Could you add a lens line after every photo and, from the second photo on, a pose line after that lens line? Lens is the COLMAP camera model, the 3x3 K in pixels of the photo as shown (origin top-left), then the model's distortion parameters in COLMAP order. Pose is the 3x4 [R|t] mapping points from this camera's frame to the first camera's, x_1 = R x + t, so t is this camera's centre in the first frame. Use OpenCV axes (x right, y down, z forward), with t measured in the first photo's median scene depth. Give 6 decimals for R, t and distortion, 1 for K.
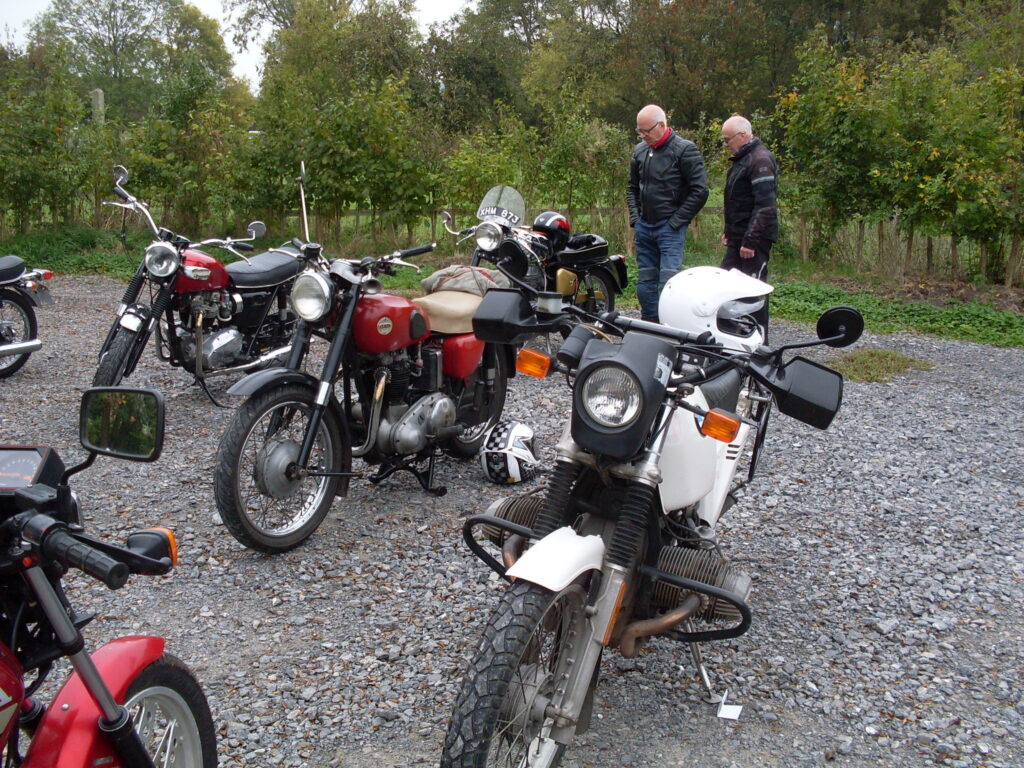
lens RADIAL K [[1149.2, 0, 512.0], [0, 1149.2, 384.0], [0, 0, 1]] dist [-0.234814, 0.360030]
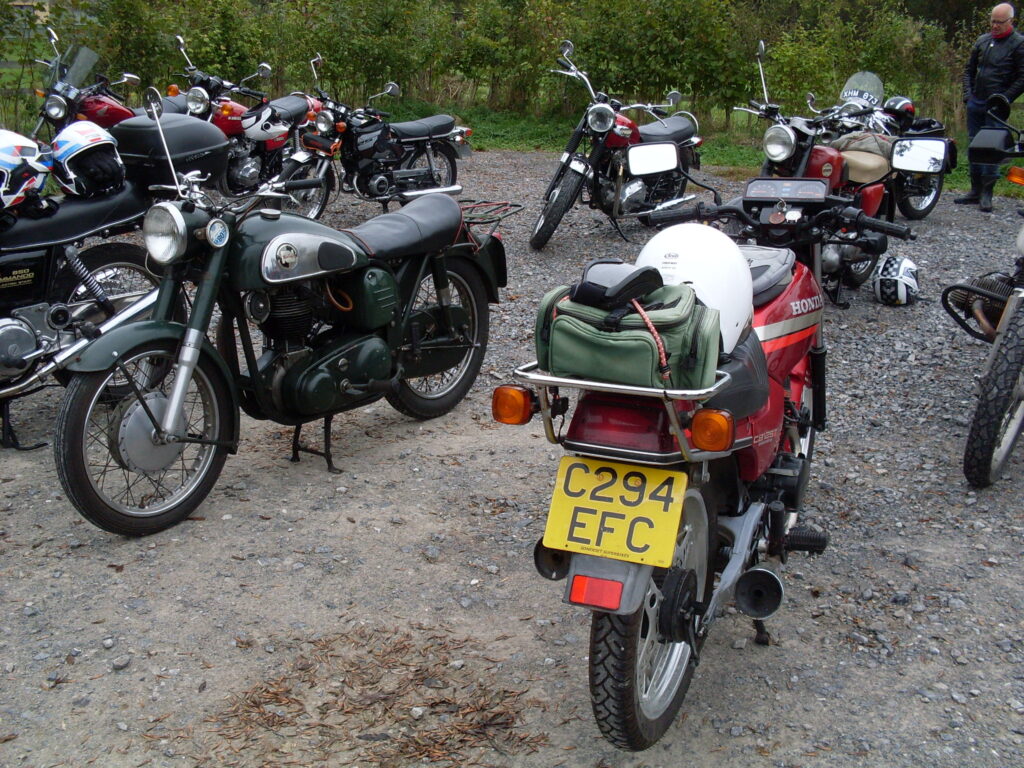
lens RADIAL K [[1149.2, 0, 512.0], [0, 1149.2, 384.0], [0, 0, 1]] dist [-0.234814, 0.360030]
pose [[0.979719, 0.068007, -0.188480, -0.147191], [-0.050923, 0.994264, 0.094054, 0.064794], [0.193796, -0.082548, 0.977563, -0.249683]]
